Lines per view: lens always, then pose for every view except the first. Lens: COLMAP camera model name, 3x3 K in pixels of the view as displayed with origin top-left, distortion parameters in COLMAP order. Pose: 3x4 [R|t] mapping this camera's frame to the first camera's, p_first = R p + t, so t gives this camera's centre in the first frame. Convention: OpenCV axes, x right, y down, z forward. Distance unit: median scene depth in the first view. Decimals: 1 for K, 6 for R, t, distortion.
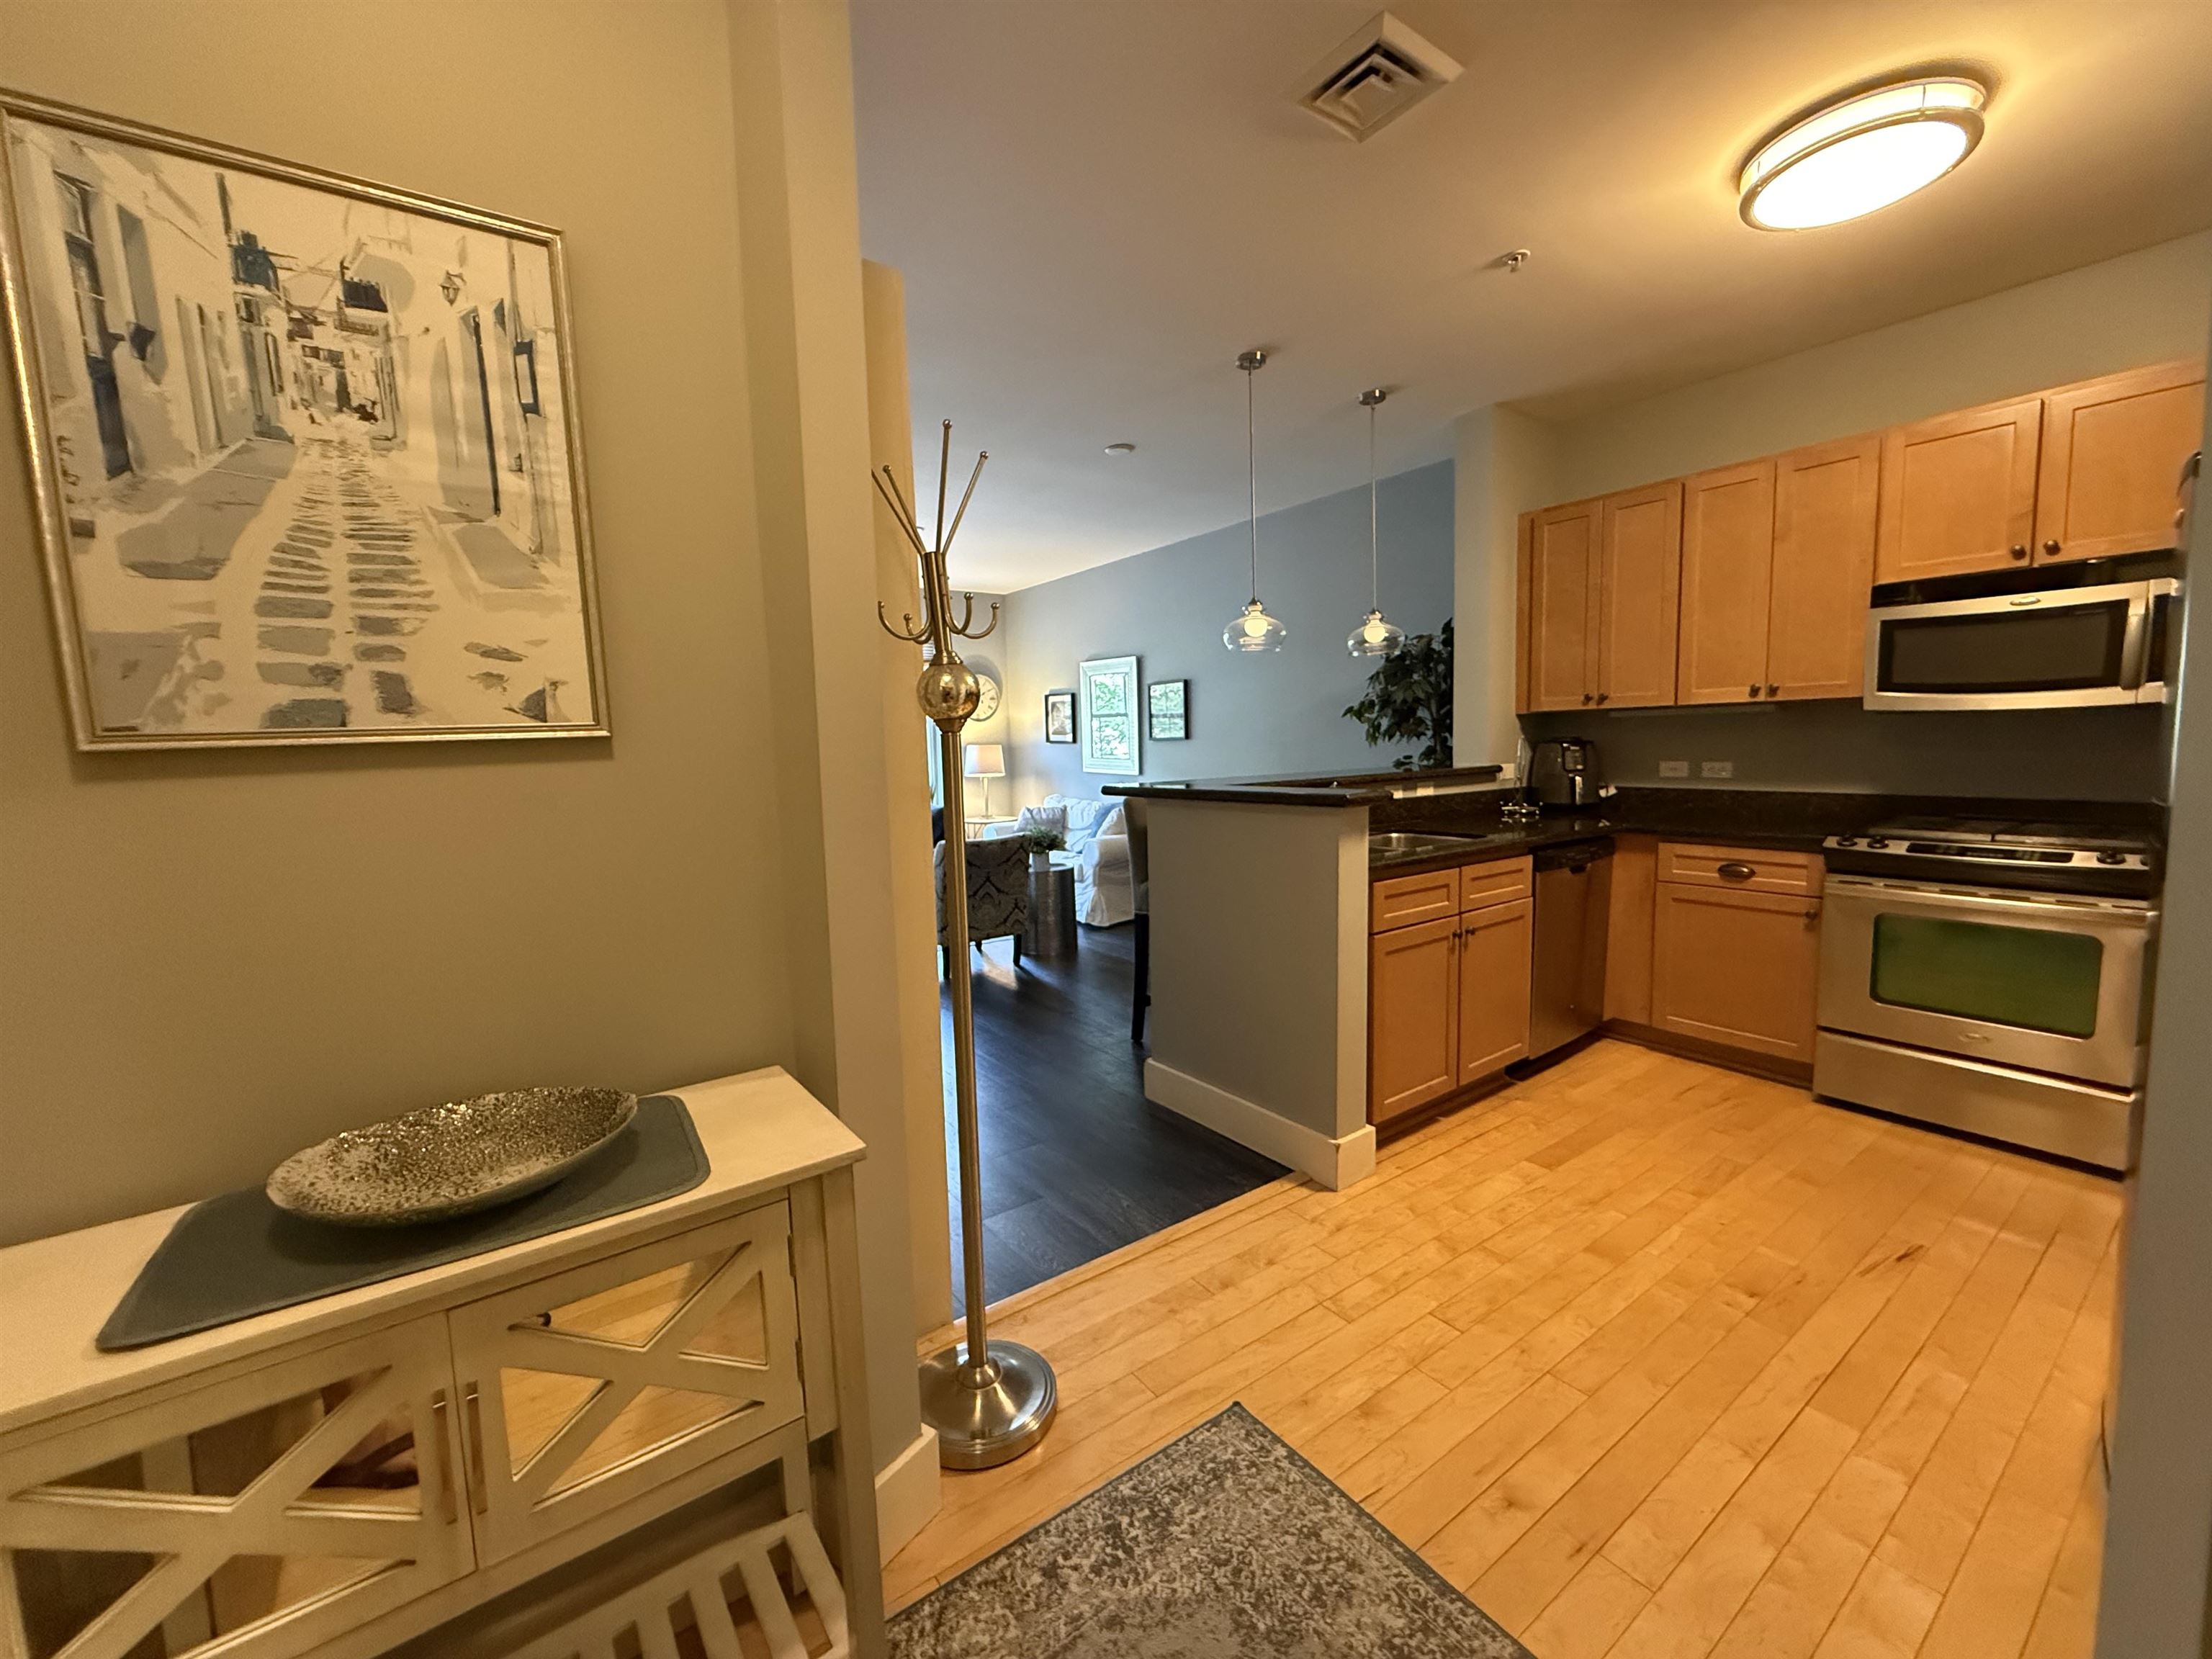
lens RADIAL K [[886.7, 0, 1096.4], [0, 886.7, 819.6], [0, 0, 1]] dist [-0.001374, -0.000394]
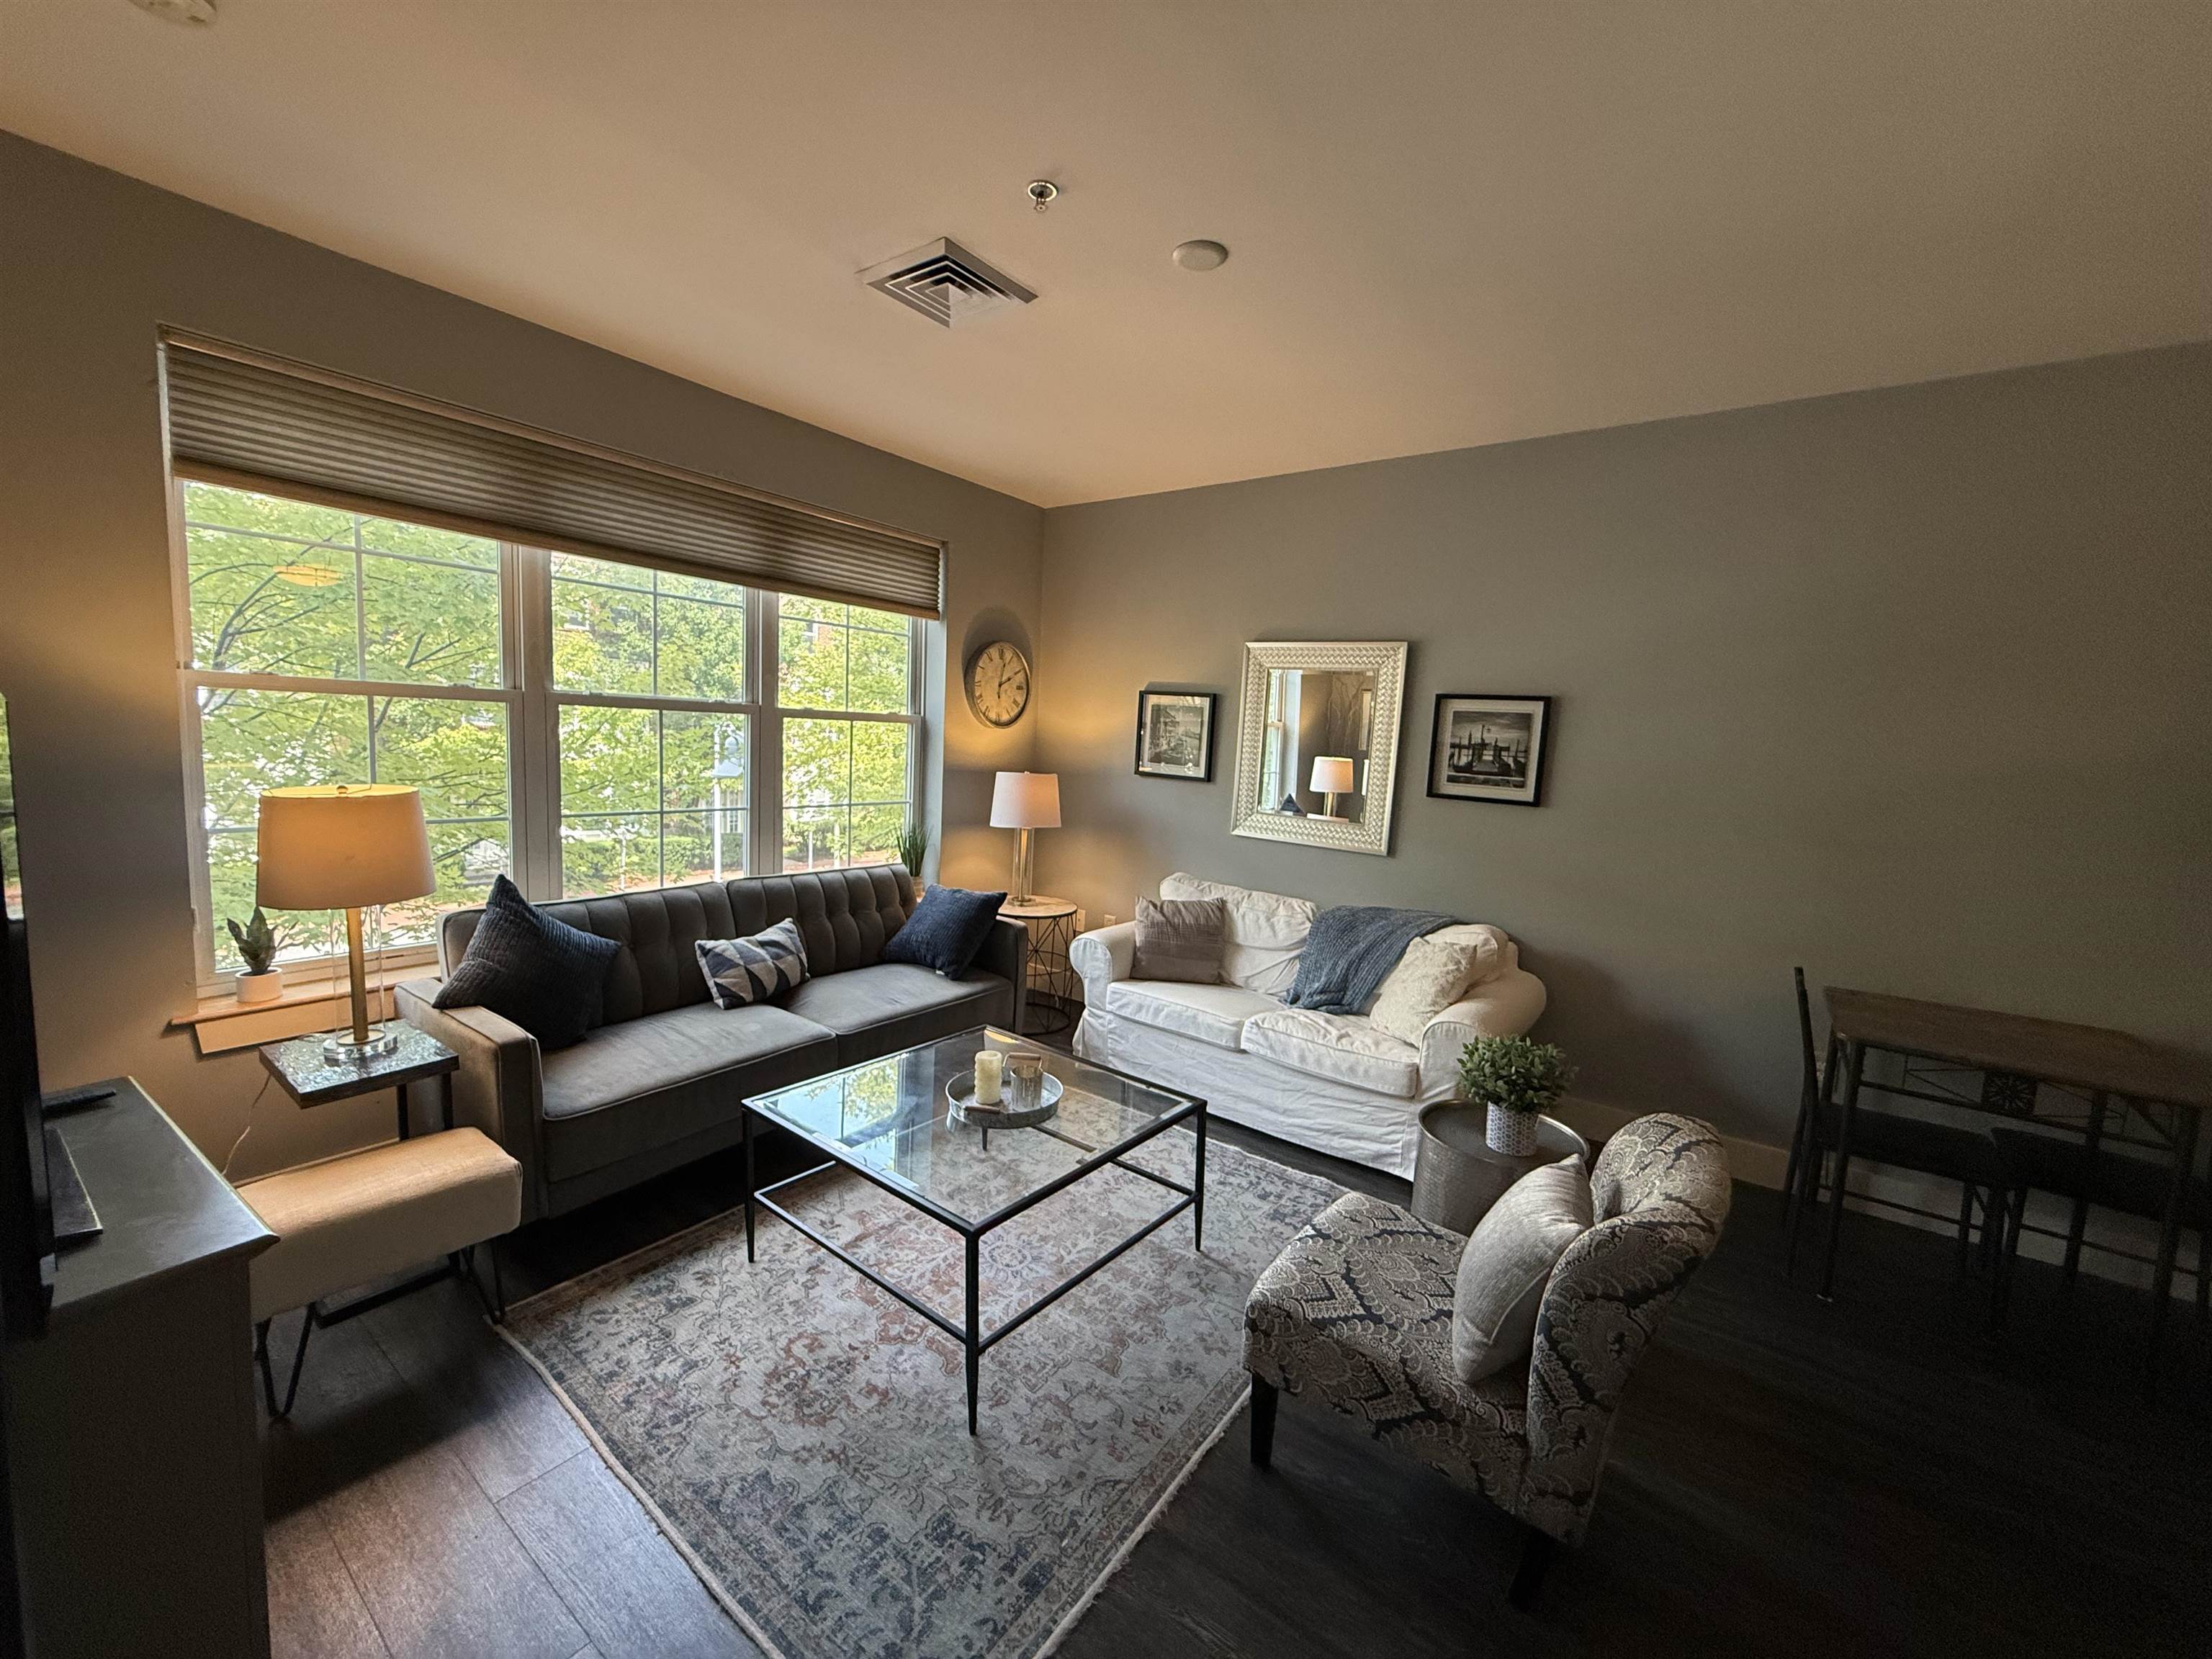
lens RADIAL K [[884.9, 0, 1106.0], [0, 884.9, 829.5], [0, 0, 1]] dist [0.000251, 0.000243]
pose [[0.945711, 0.035448, 0.323071, -0.262893], [-0.042212, 0.999011, 0.013950, -0.059485], [-0.322257, -0.026830, 0.946272, 0.472314]]
